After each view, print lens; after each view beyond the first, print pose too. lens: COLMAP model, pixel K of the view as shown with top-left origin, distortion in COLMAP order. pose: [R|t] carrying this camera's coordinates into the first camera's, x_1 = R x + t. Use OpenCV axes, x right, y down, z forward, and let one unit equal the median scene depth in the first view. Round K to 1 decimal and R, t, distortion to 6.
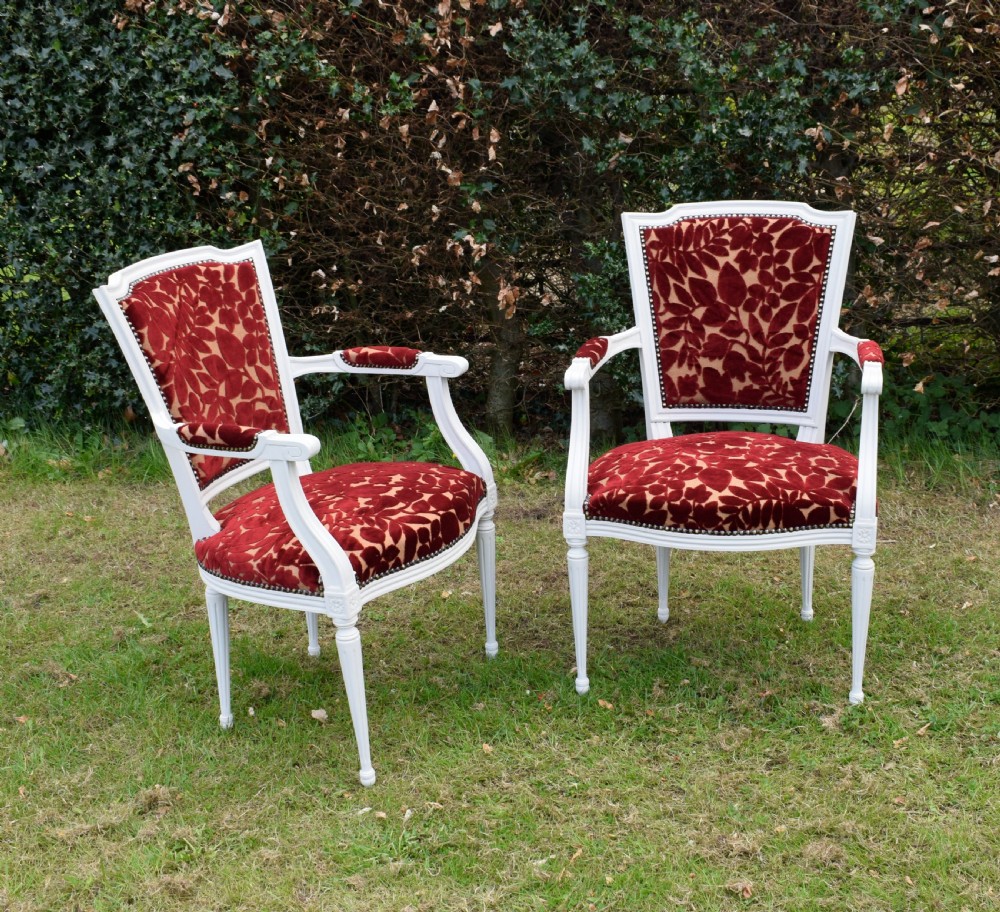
lens RADIAL K [[1416.0, 0, 579.6], [0, 1416.0, 448.6], [0, 0, 1]] dist [-0.014915, -0.005853]
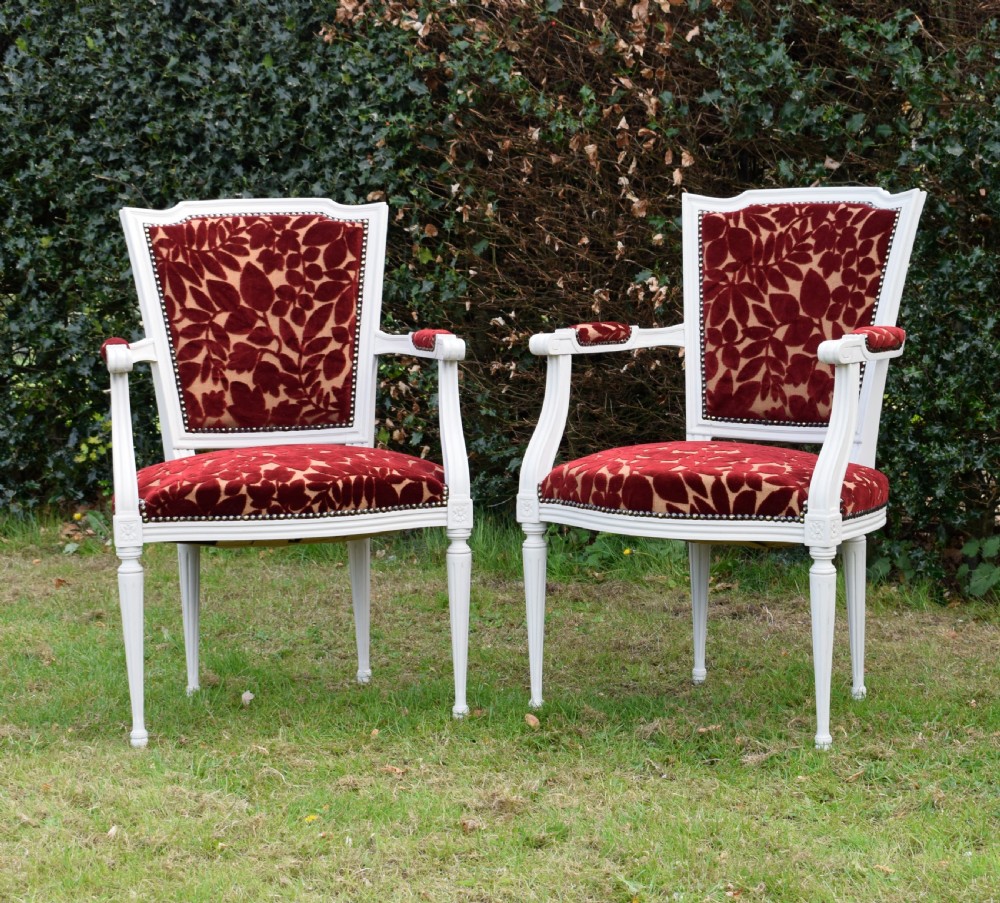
lens RADIAL K [[2169.7, 0, 588.0], [0, 2169.7, 471.3], [0, 0, 1]] dist [0.000294, -0.184732]
pose [[0.905026, -0.030168, 0.424285, -0.279484], [0.121146, 0.974452, -0.189124, 0.273885], [-0.407740, 0.222562, 0.885559, -0.242531]]
